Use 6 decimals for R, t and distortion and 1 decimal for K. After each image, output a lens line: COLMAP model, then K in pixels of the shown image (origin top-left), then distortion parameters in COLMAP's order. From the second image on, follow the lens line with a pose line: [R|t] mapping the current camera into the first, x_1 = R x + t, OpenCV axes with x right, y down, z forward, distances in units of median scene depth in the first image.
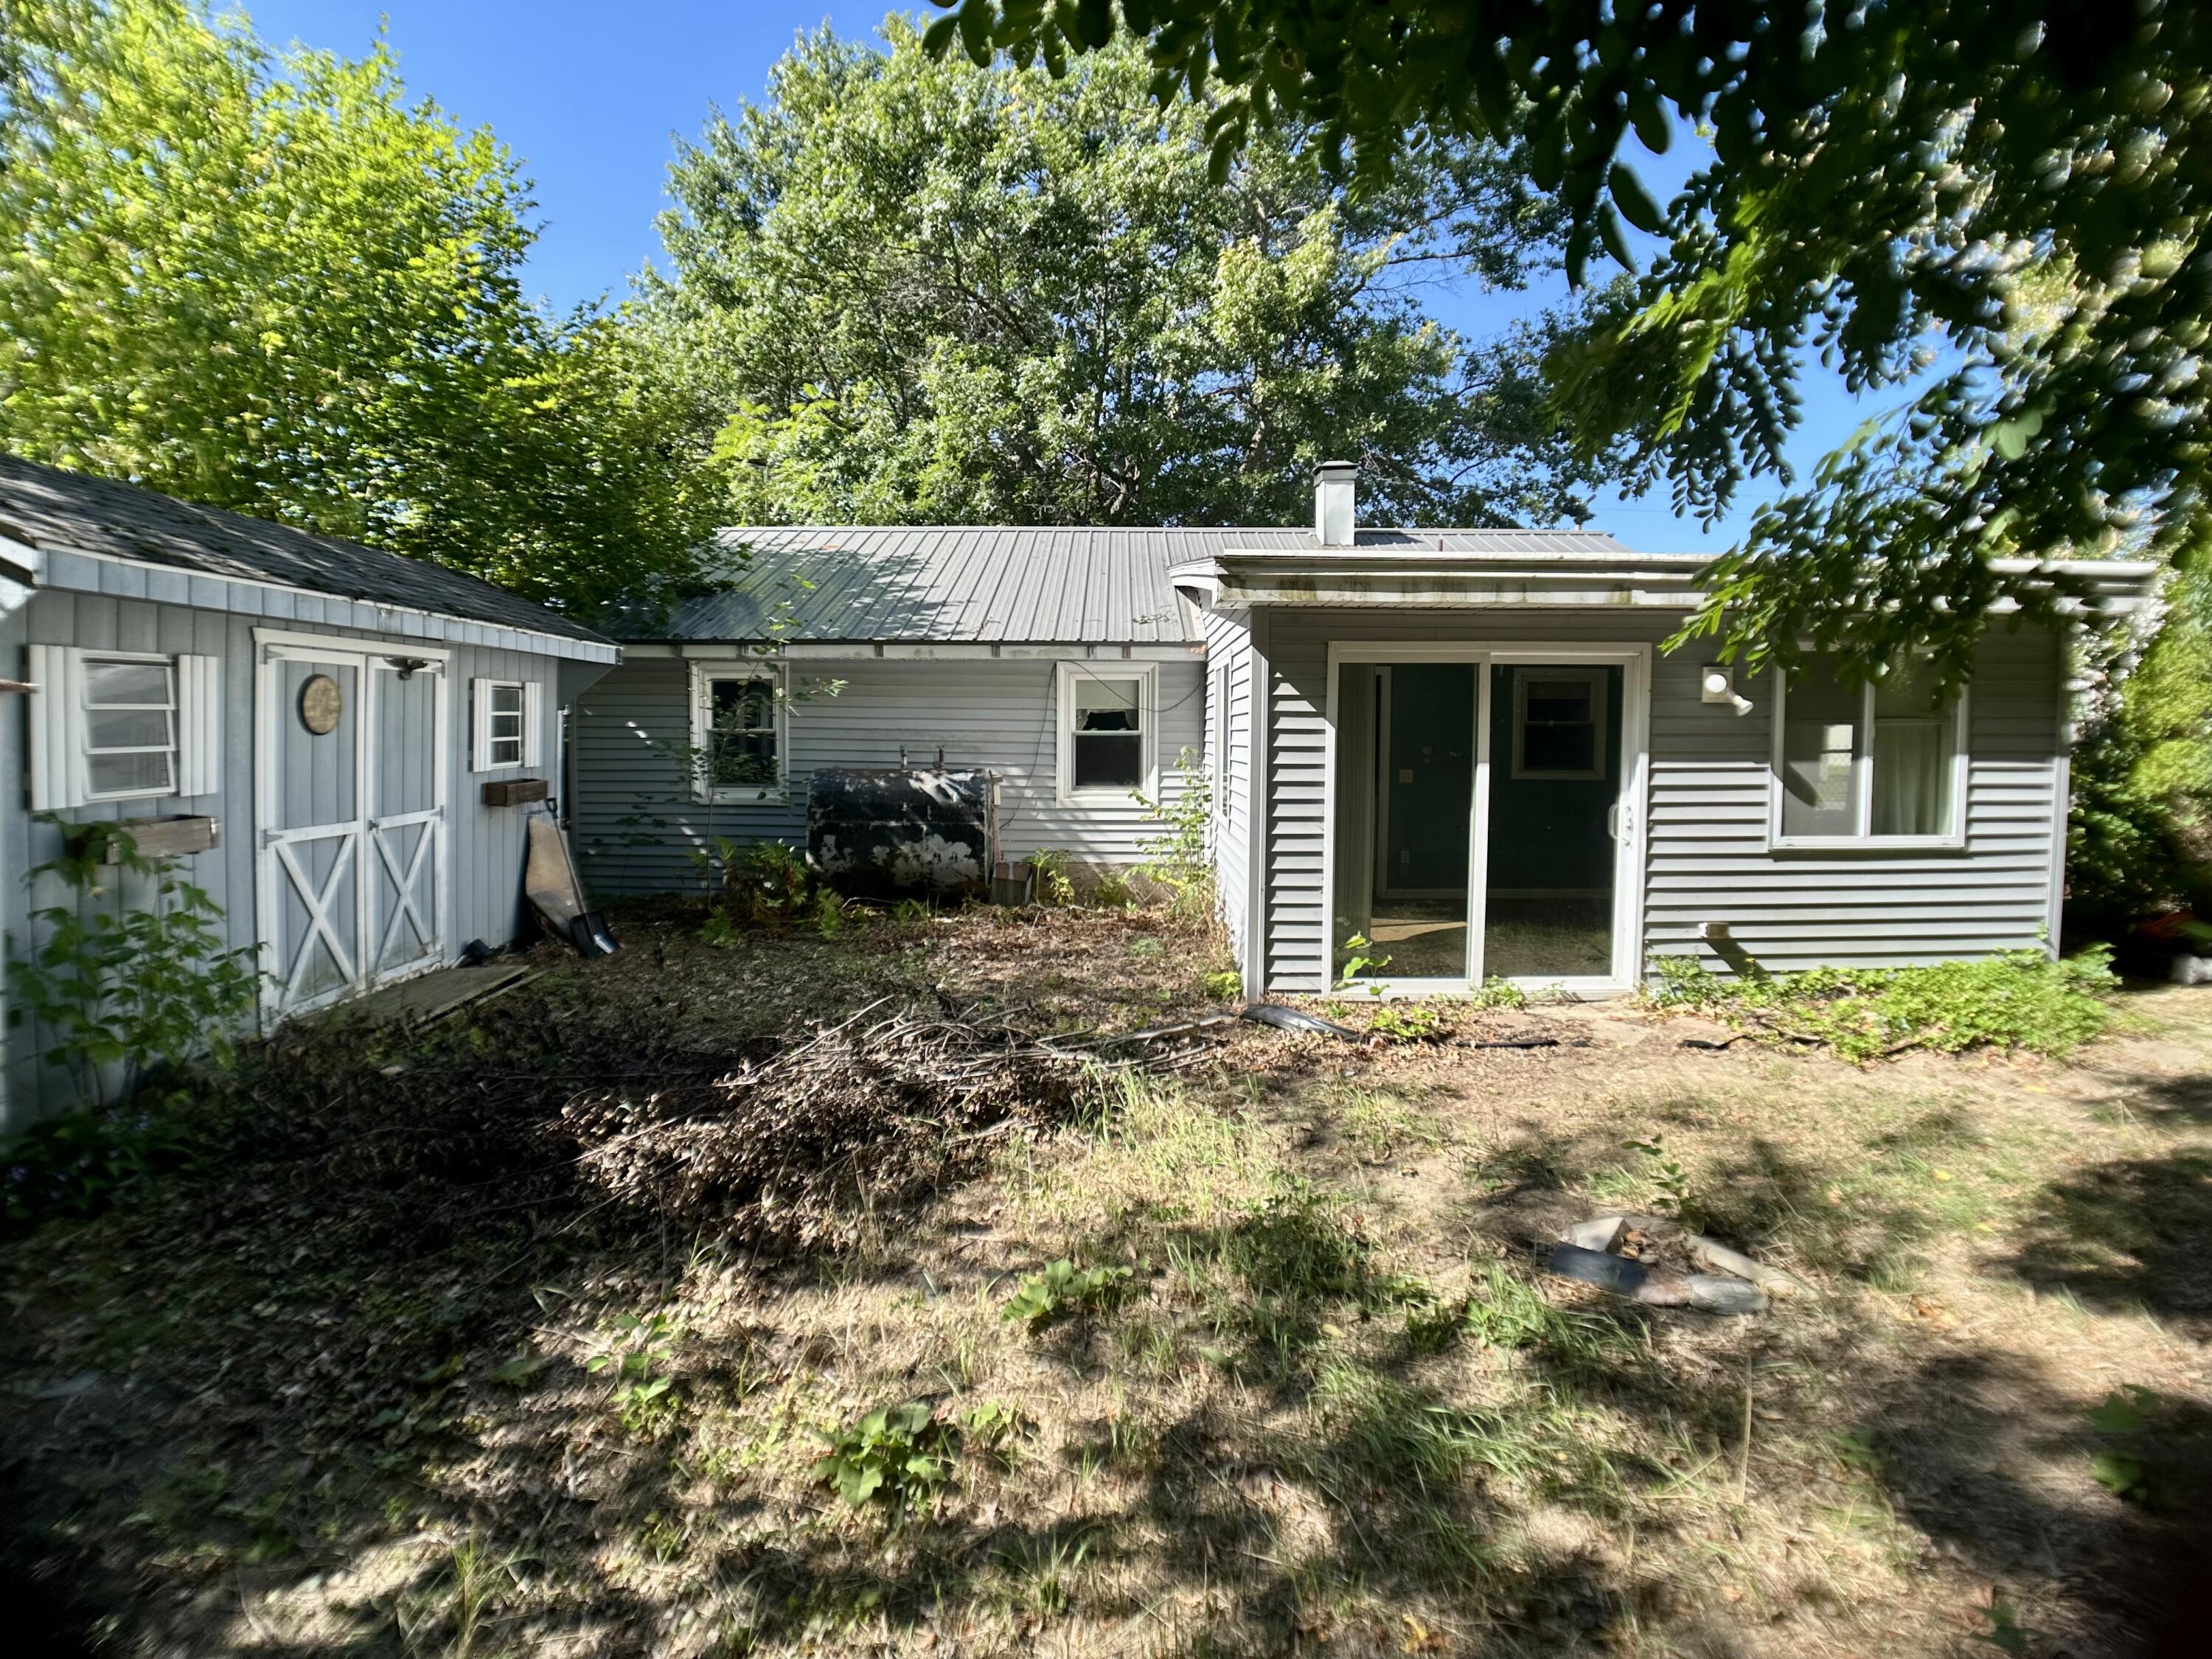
lens RADIAL K [[1062.7, 0, 1094.5], [0, 1062.7, 818.2], [0, 0, 1]] dist [-0.072216, 0.003014]
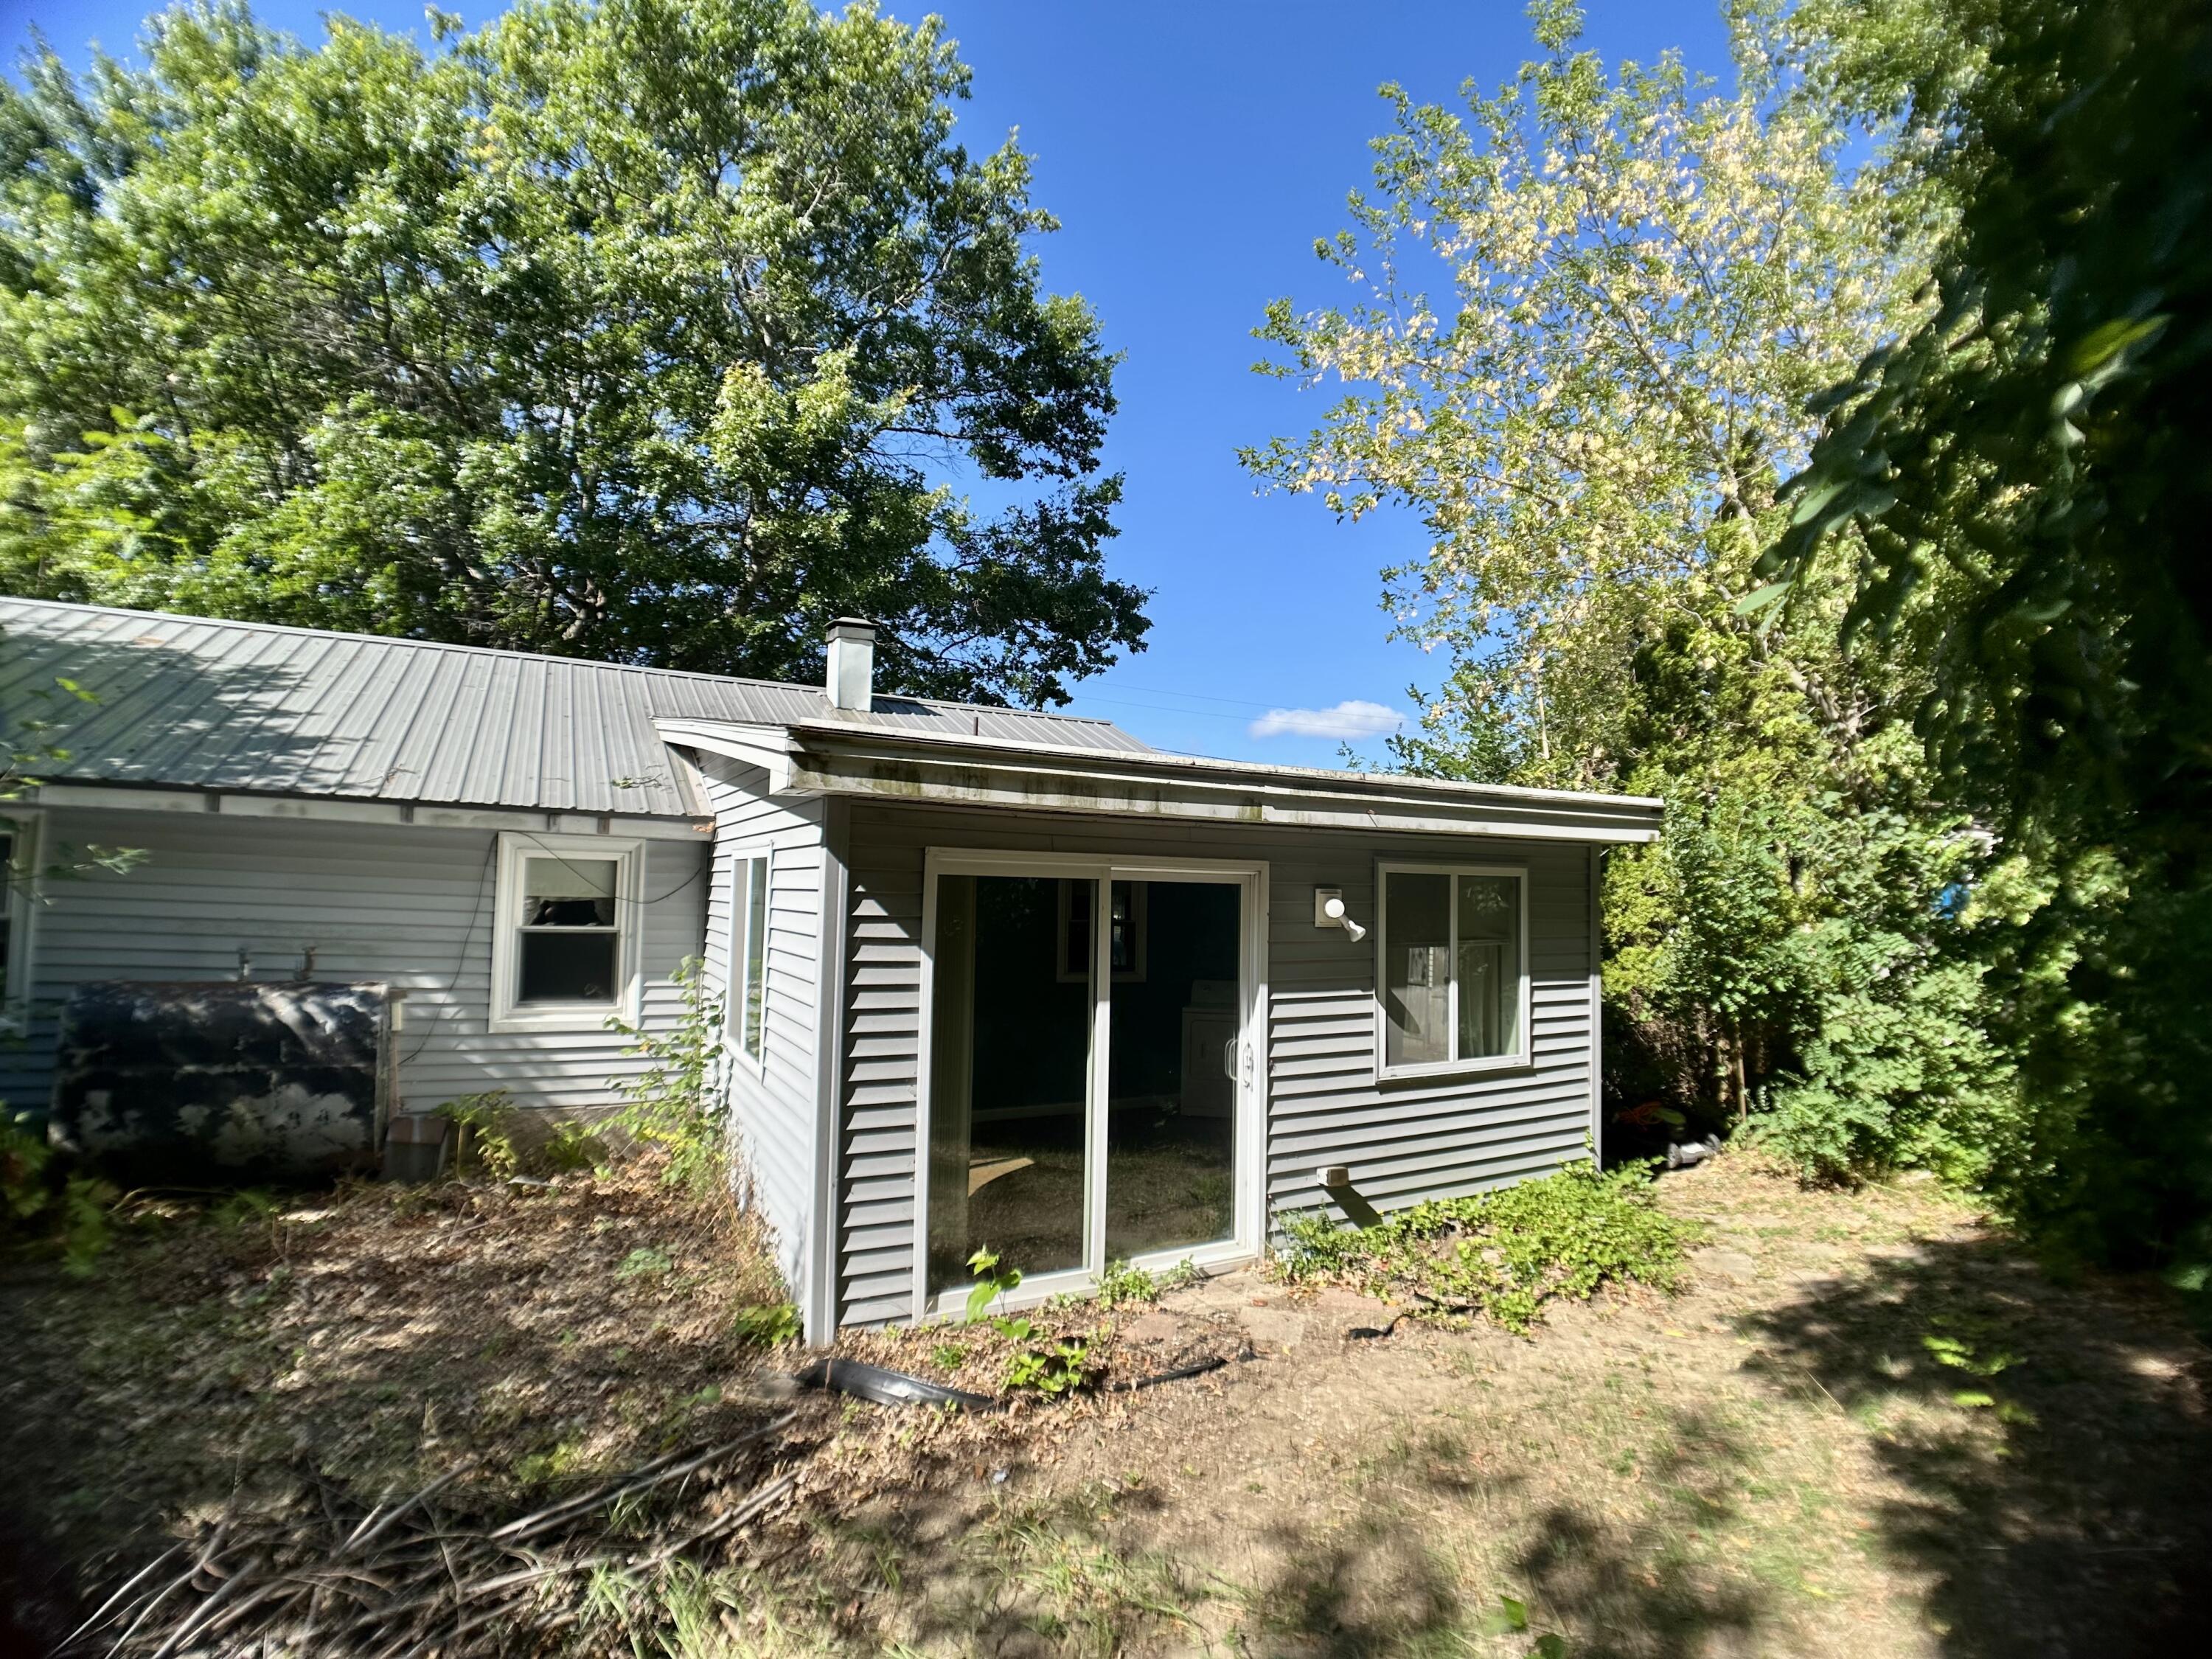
lens RADIAL K [[1062.7, 0, 1112.3], [0, 1062.7, 832.7], [0, 0, 1]] dist [-0.072216, 0.003014]
pose [[0.862913, 0.048897, 0.502982, -0.046930], [0.017491, 0.991822, -0.126426, -0.074328], [-0.505051, 0.117892, 0.855000, 0.259733]]
